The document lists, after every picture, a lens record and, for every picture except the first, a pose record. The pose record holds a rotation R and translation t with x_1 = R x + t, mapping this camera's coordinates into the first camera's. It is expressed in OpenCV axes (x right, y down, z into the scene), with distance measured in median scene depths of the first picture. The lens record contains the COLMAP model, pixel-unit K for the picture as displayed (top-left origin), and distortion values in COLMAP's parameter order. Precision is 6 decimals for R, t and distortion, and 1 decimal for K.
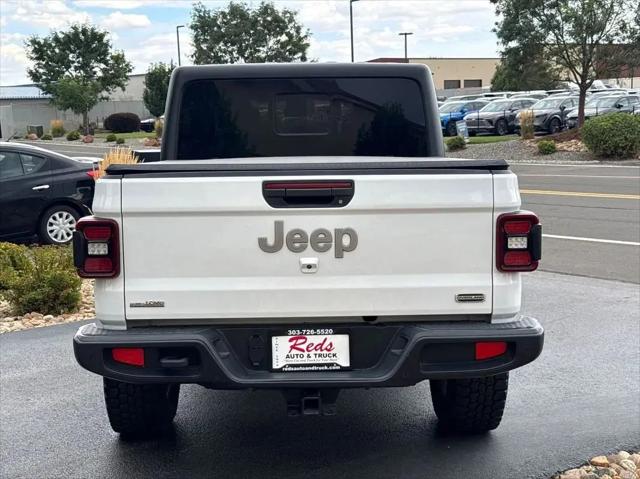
lens RADIAL K [[870.5, 0, 322.2], [0, 870.5, 234.2], [0, 0, 1]] dist [0.179411, -0.335319]
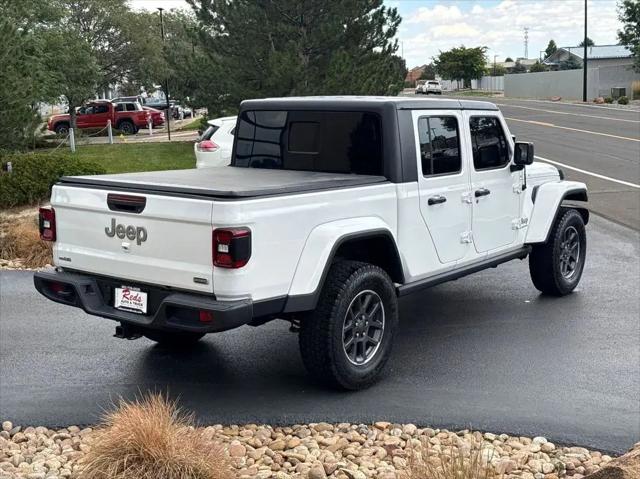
lens RADIAL K [[870.5, 0, 322.2], [0, 870.5, 234.2], [0, 0, 1]] dist [0.179411, -0.335319]
pose [[0.779912, 0.107142, -0.616650, 1.263189], [-0.077832, 0.994194, 0.074301, -0.137177], [0.621031, -0.009953, 0.783723, -0.057856]]
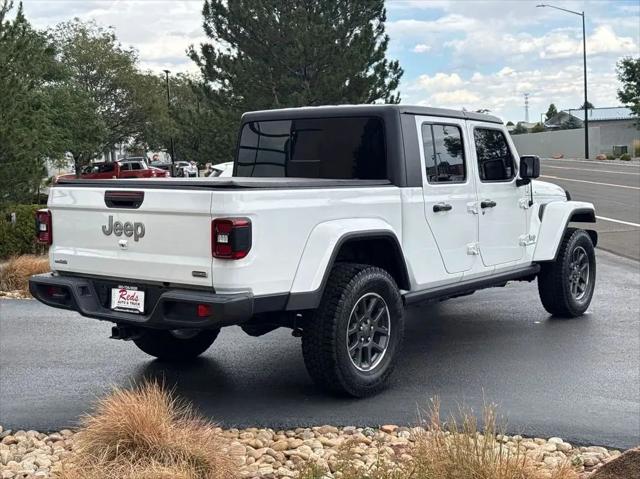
lens RADIAL K [[870.5, 0, 322.2], [0, 870.5, 234.2], [0, 0, 1]] dist [0.179411, -0.335319]
pose [[0.777161, 0.056996, -0.626715, 1.247057], [-0.070655, 0.997496, 0.003099, -0.013593], [0.625322, 0.041872, 0.779242, -0.017514]]
